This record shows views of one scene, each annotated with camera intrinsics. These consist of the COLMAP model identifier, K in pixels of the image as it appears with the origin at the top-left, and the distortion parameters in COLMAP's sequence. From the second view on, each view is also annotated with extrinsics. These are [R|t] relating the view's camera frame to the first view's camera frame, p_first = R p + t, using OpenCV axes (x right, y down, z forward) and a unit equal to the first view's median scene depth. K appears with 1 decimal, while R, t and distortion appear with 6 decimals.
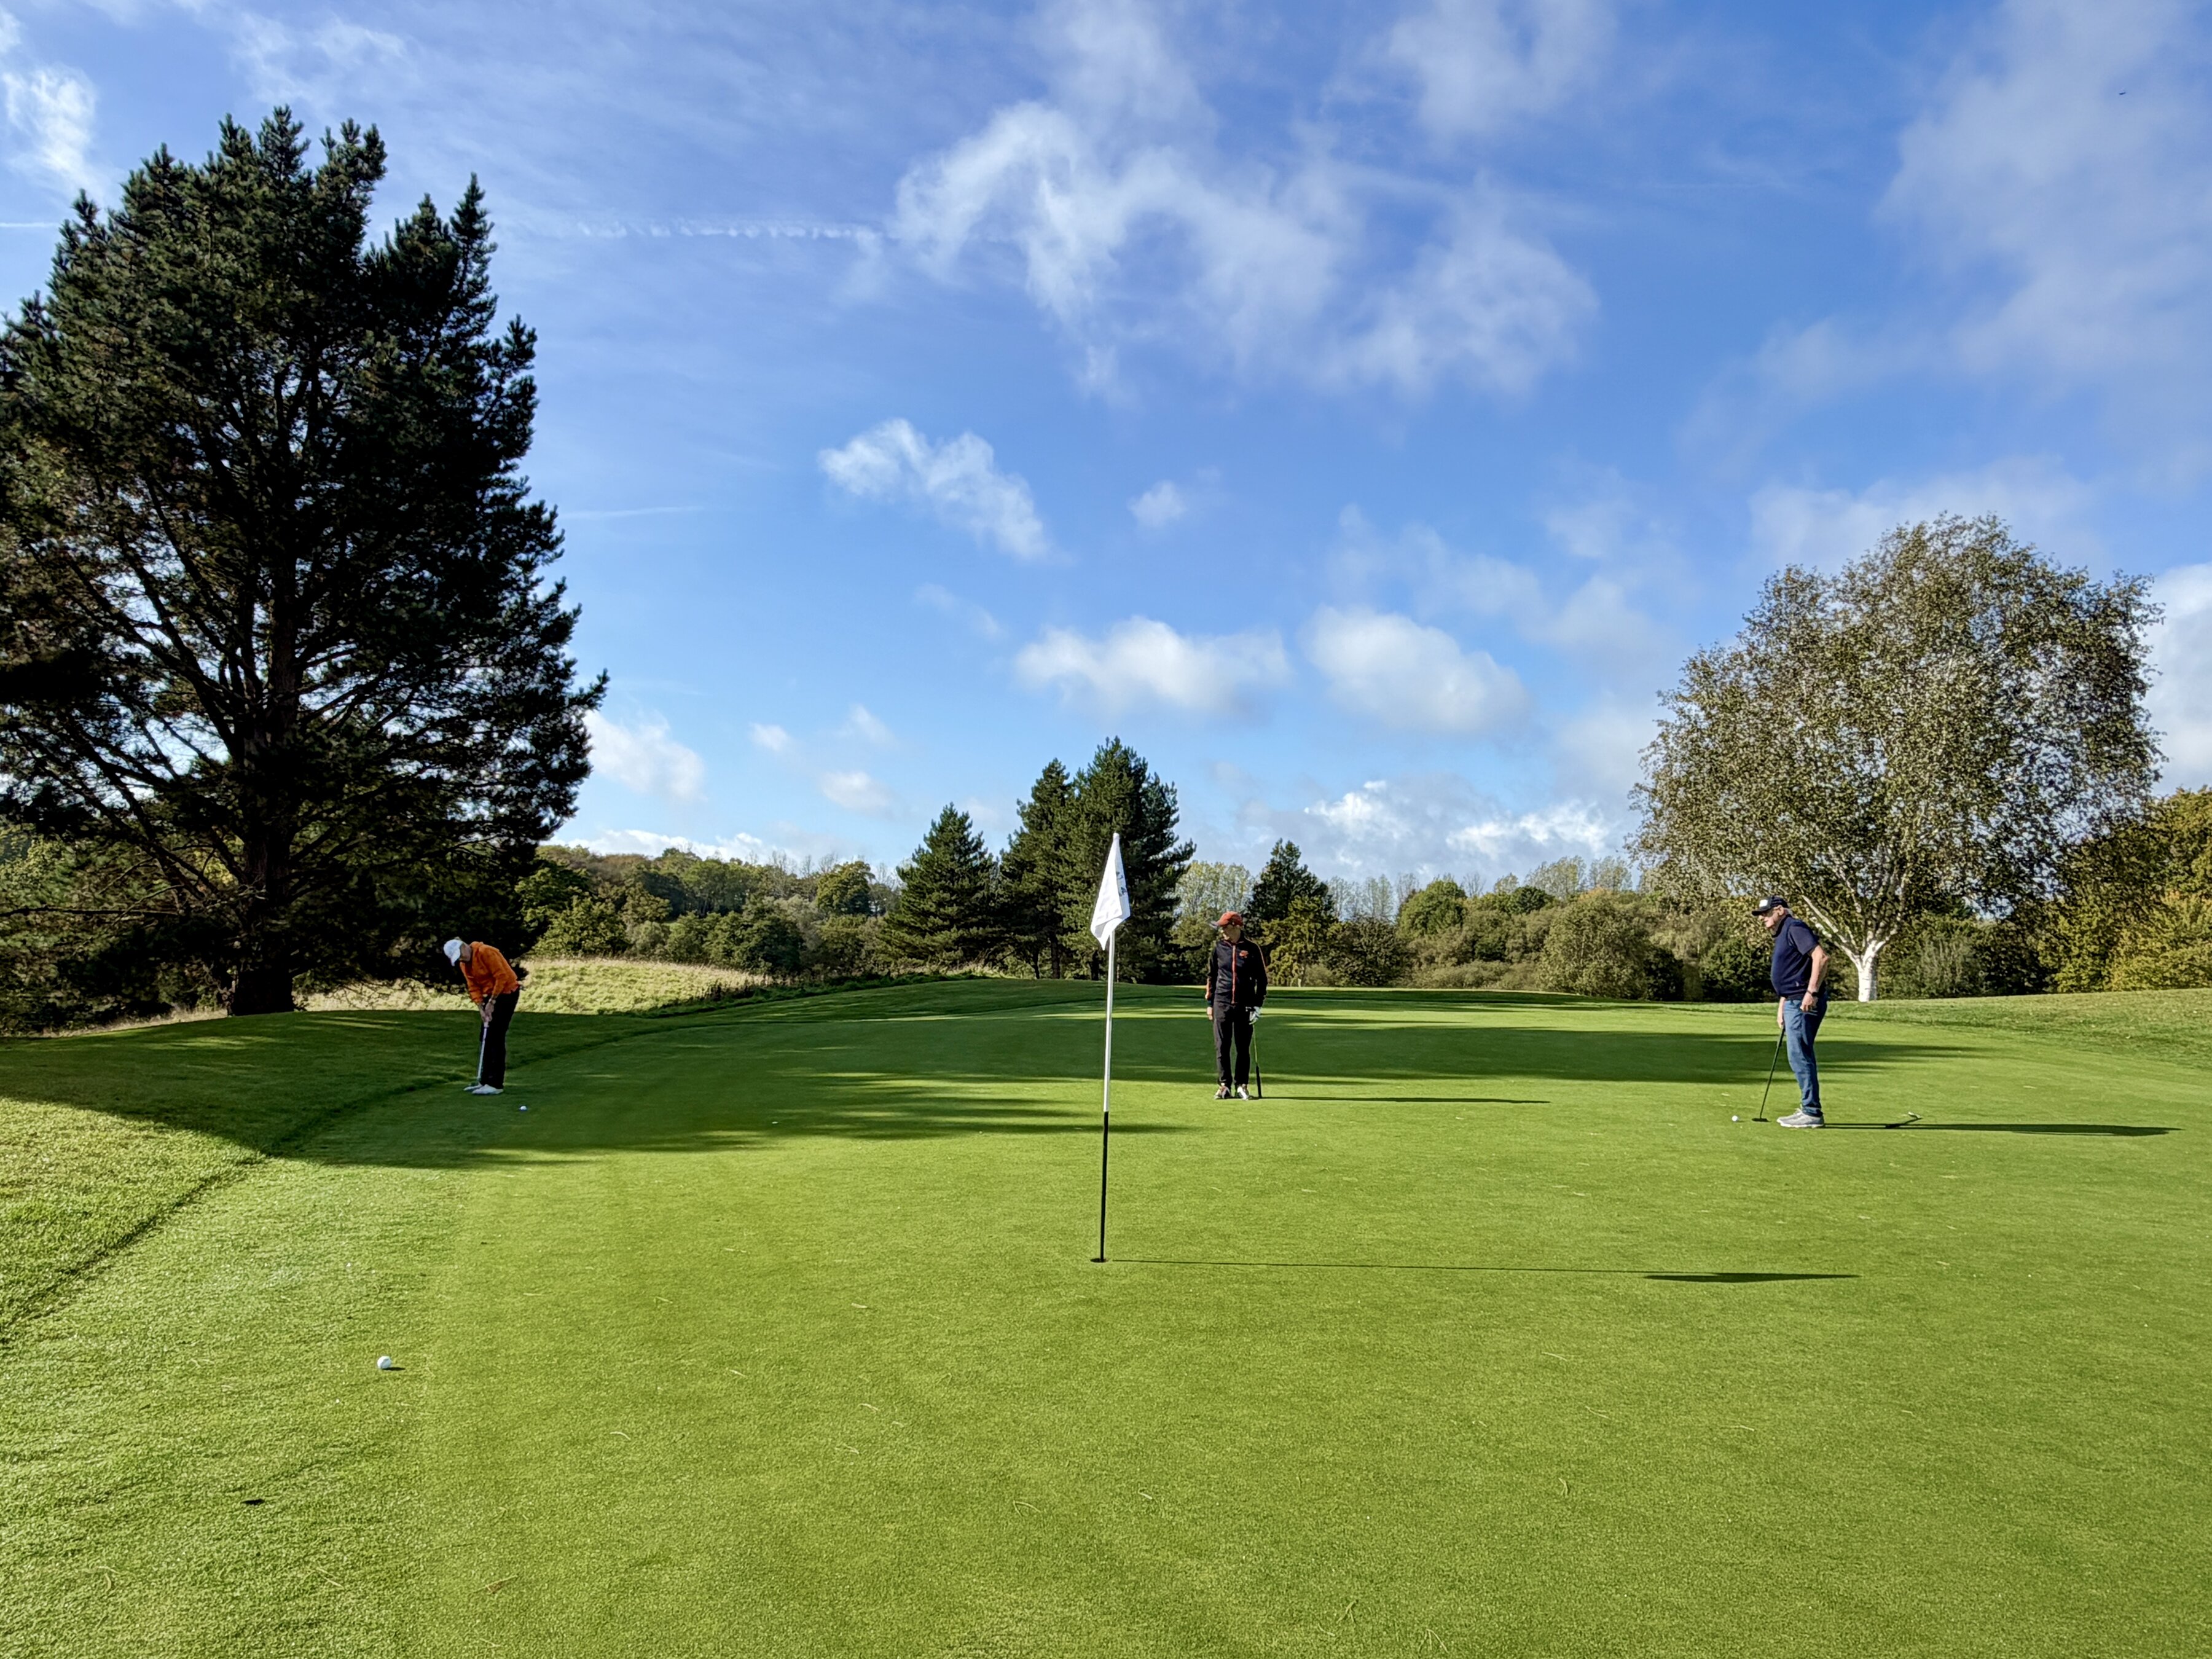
lens RADIAL K [[1565.6, 0, 1106.0], [0, 1565.6, 829.5], [0, 0, 1]] dist [0.010289, 0.000679]
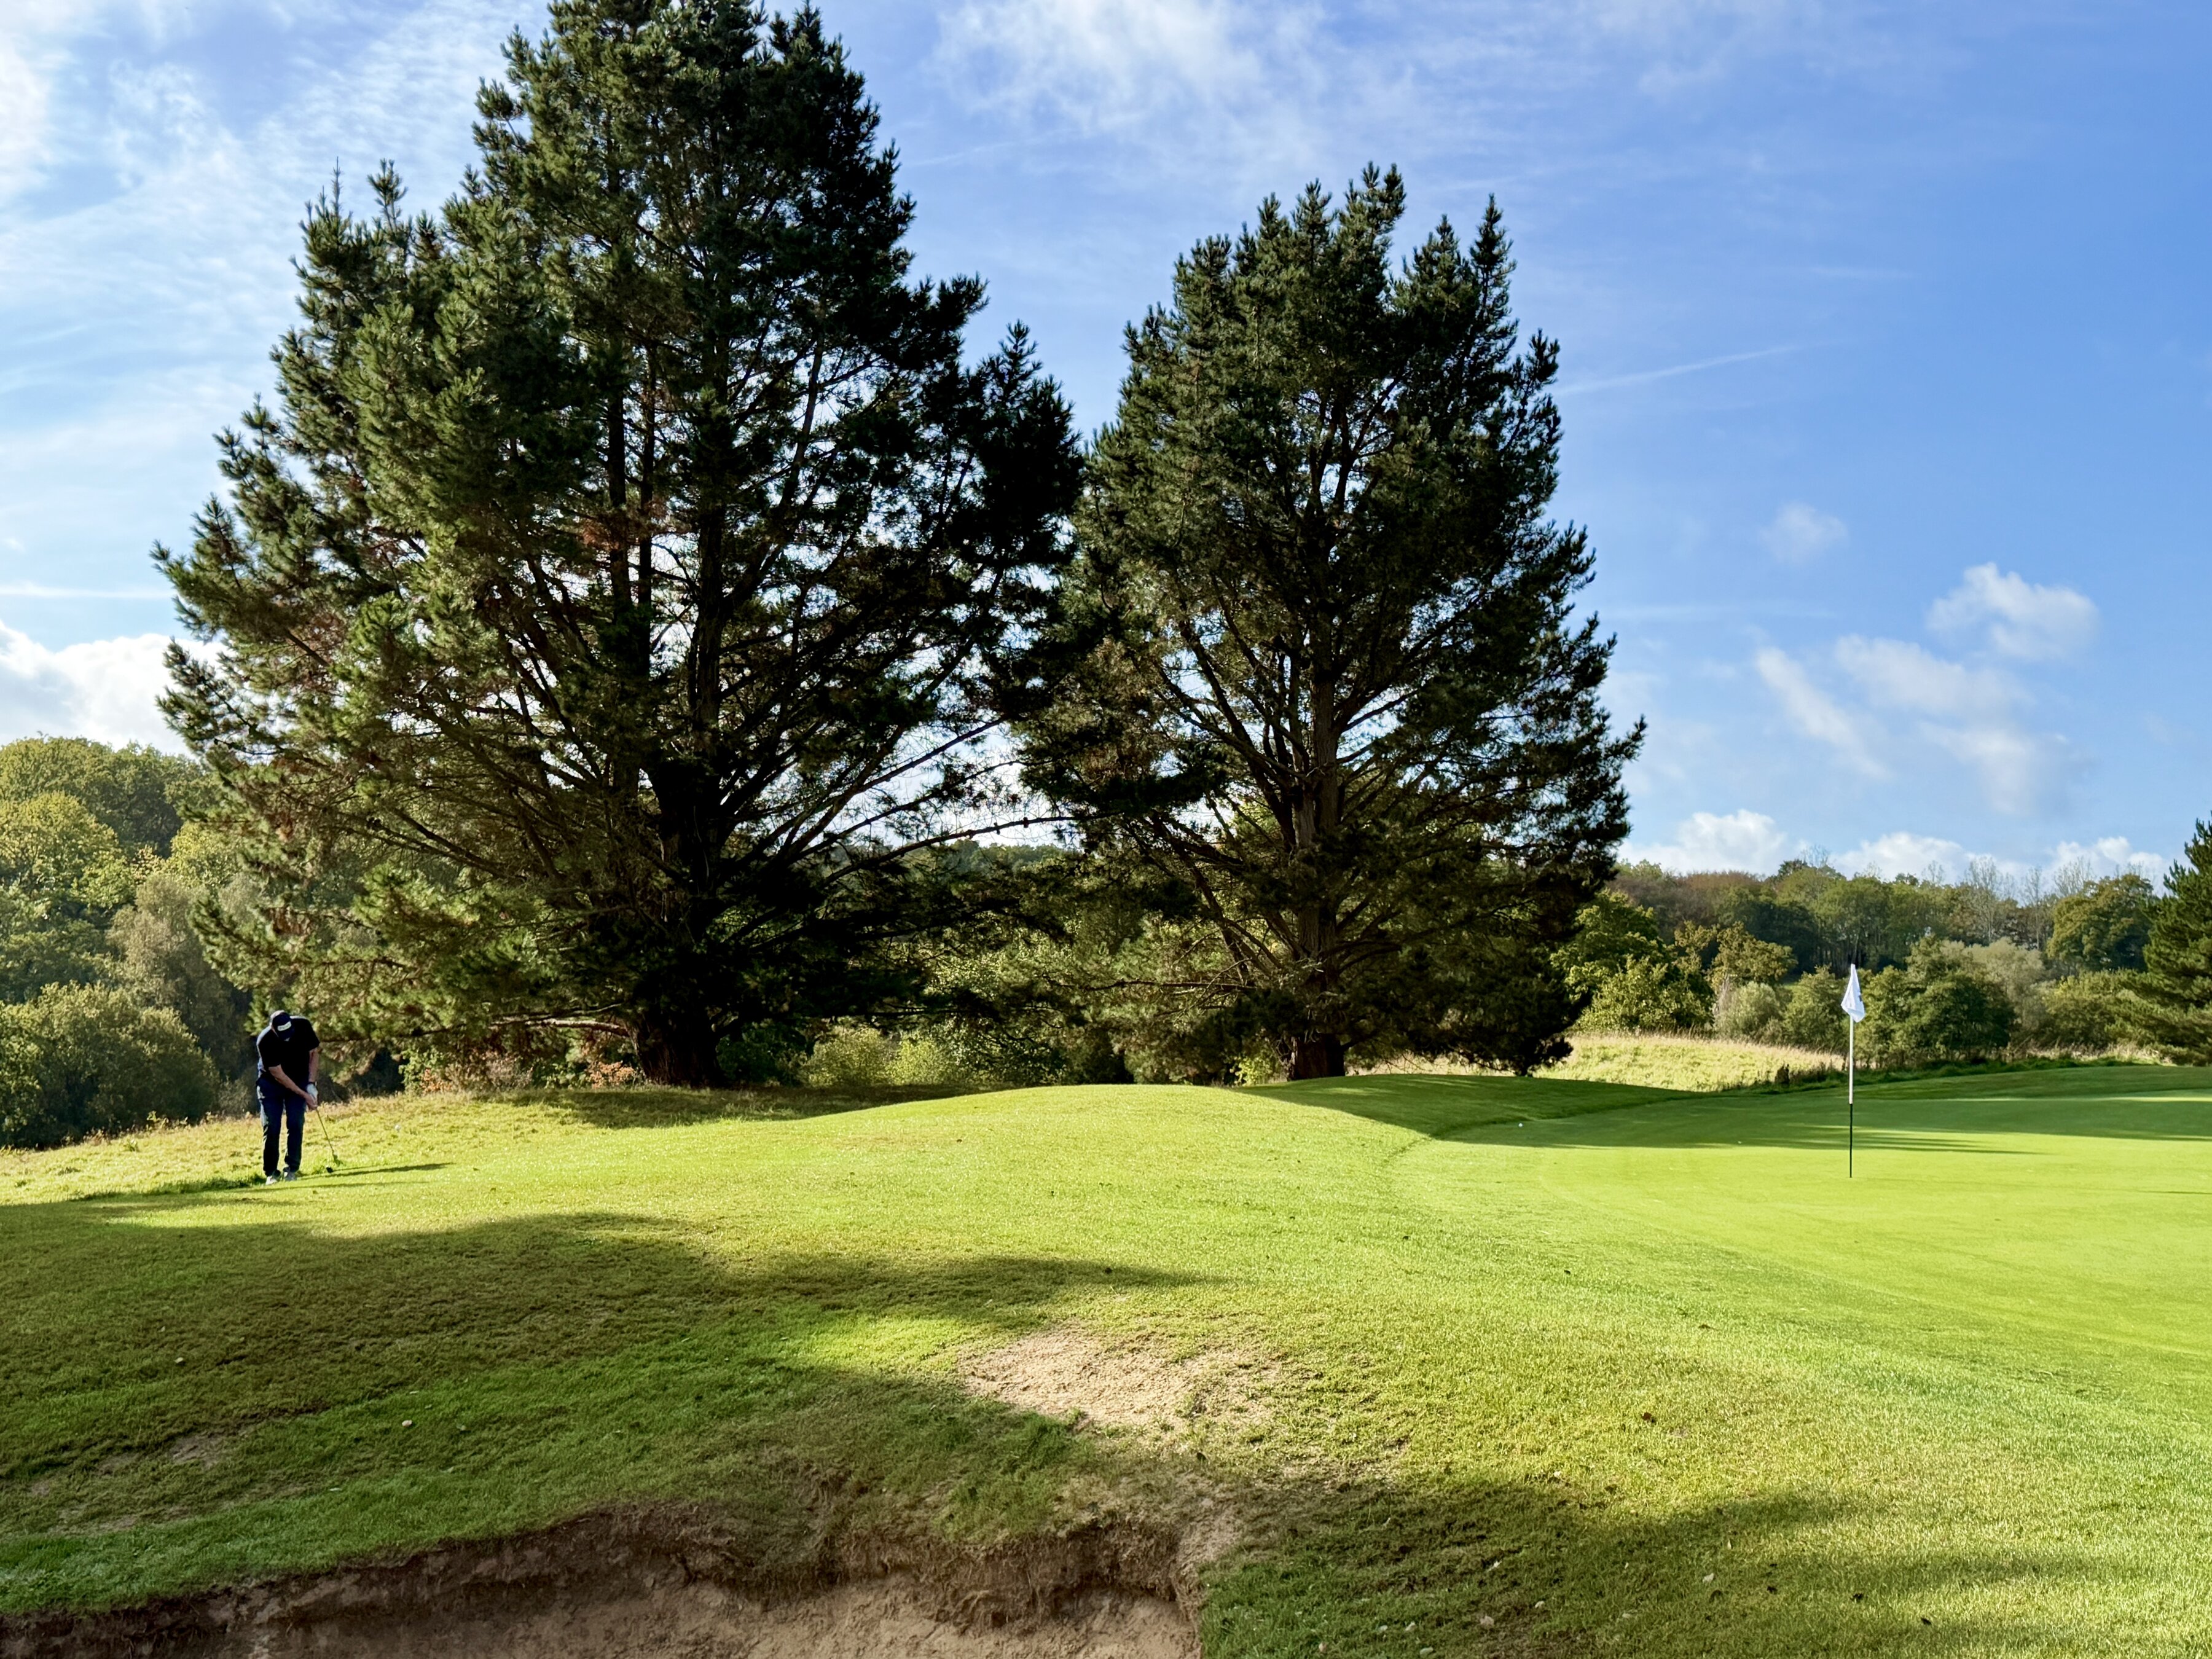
lens RADIAL K [[2585.6, 0, 1106.0], [0, 2585.6, 829.5], [0, 0, 1]] dist [0.069285, -0.039591]
pose [[0.862749, -0.032212, -0.504605, 0.160591], [0.032280, 0.999442, -0.008610, -0.031599], [0.504600, -0.008861, 0.863308, -0.433434]]
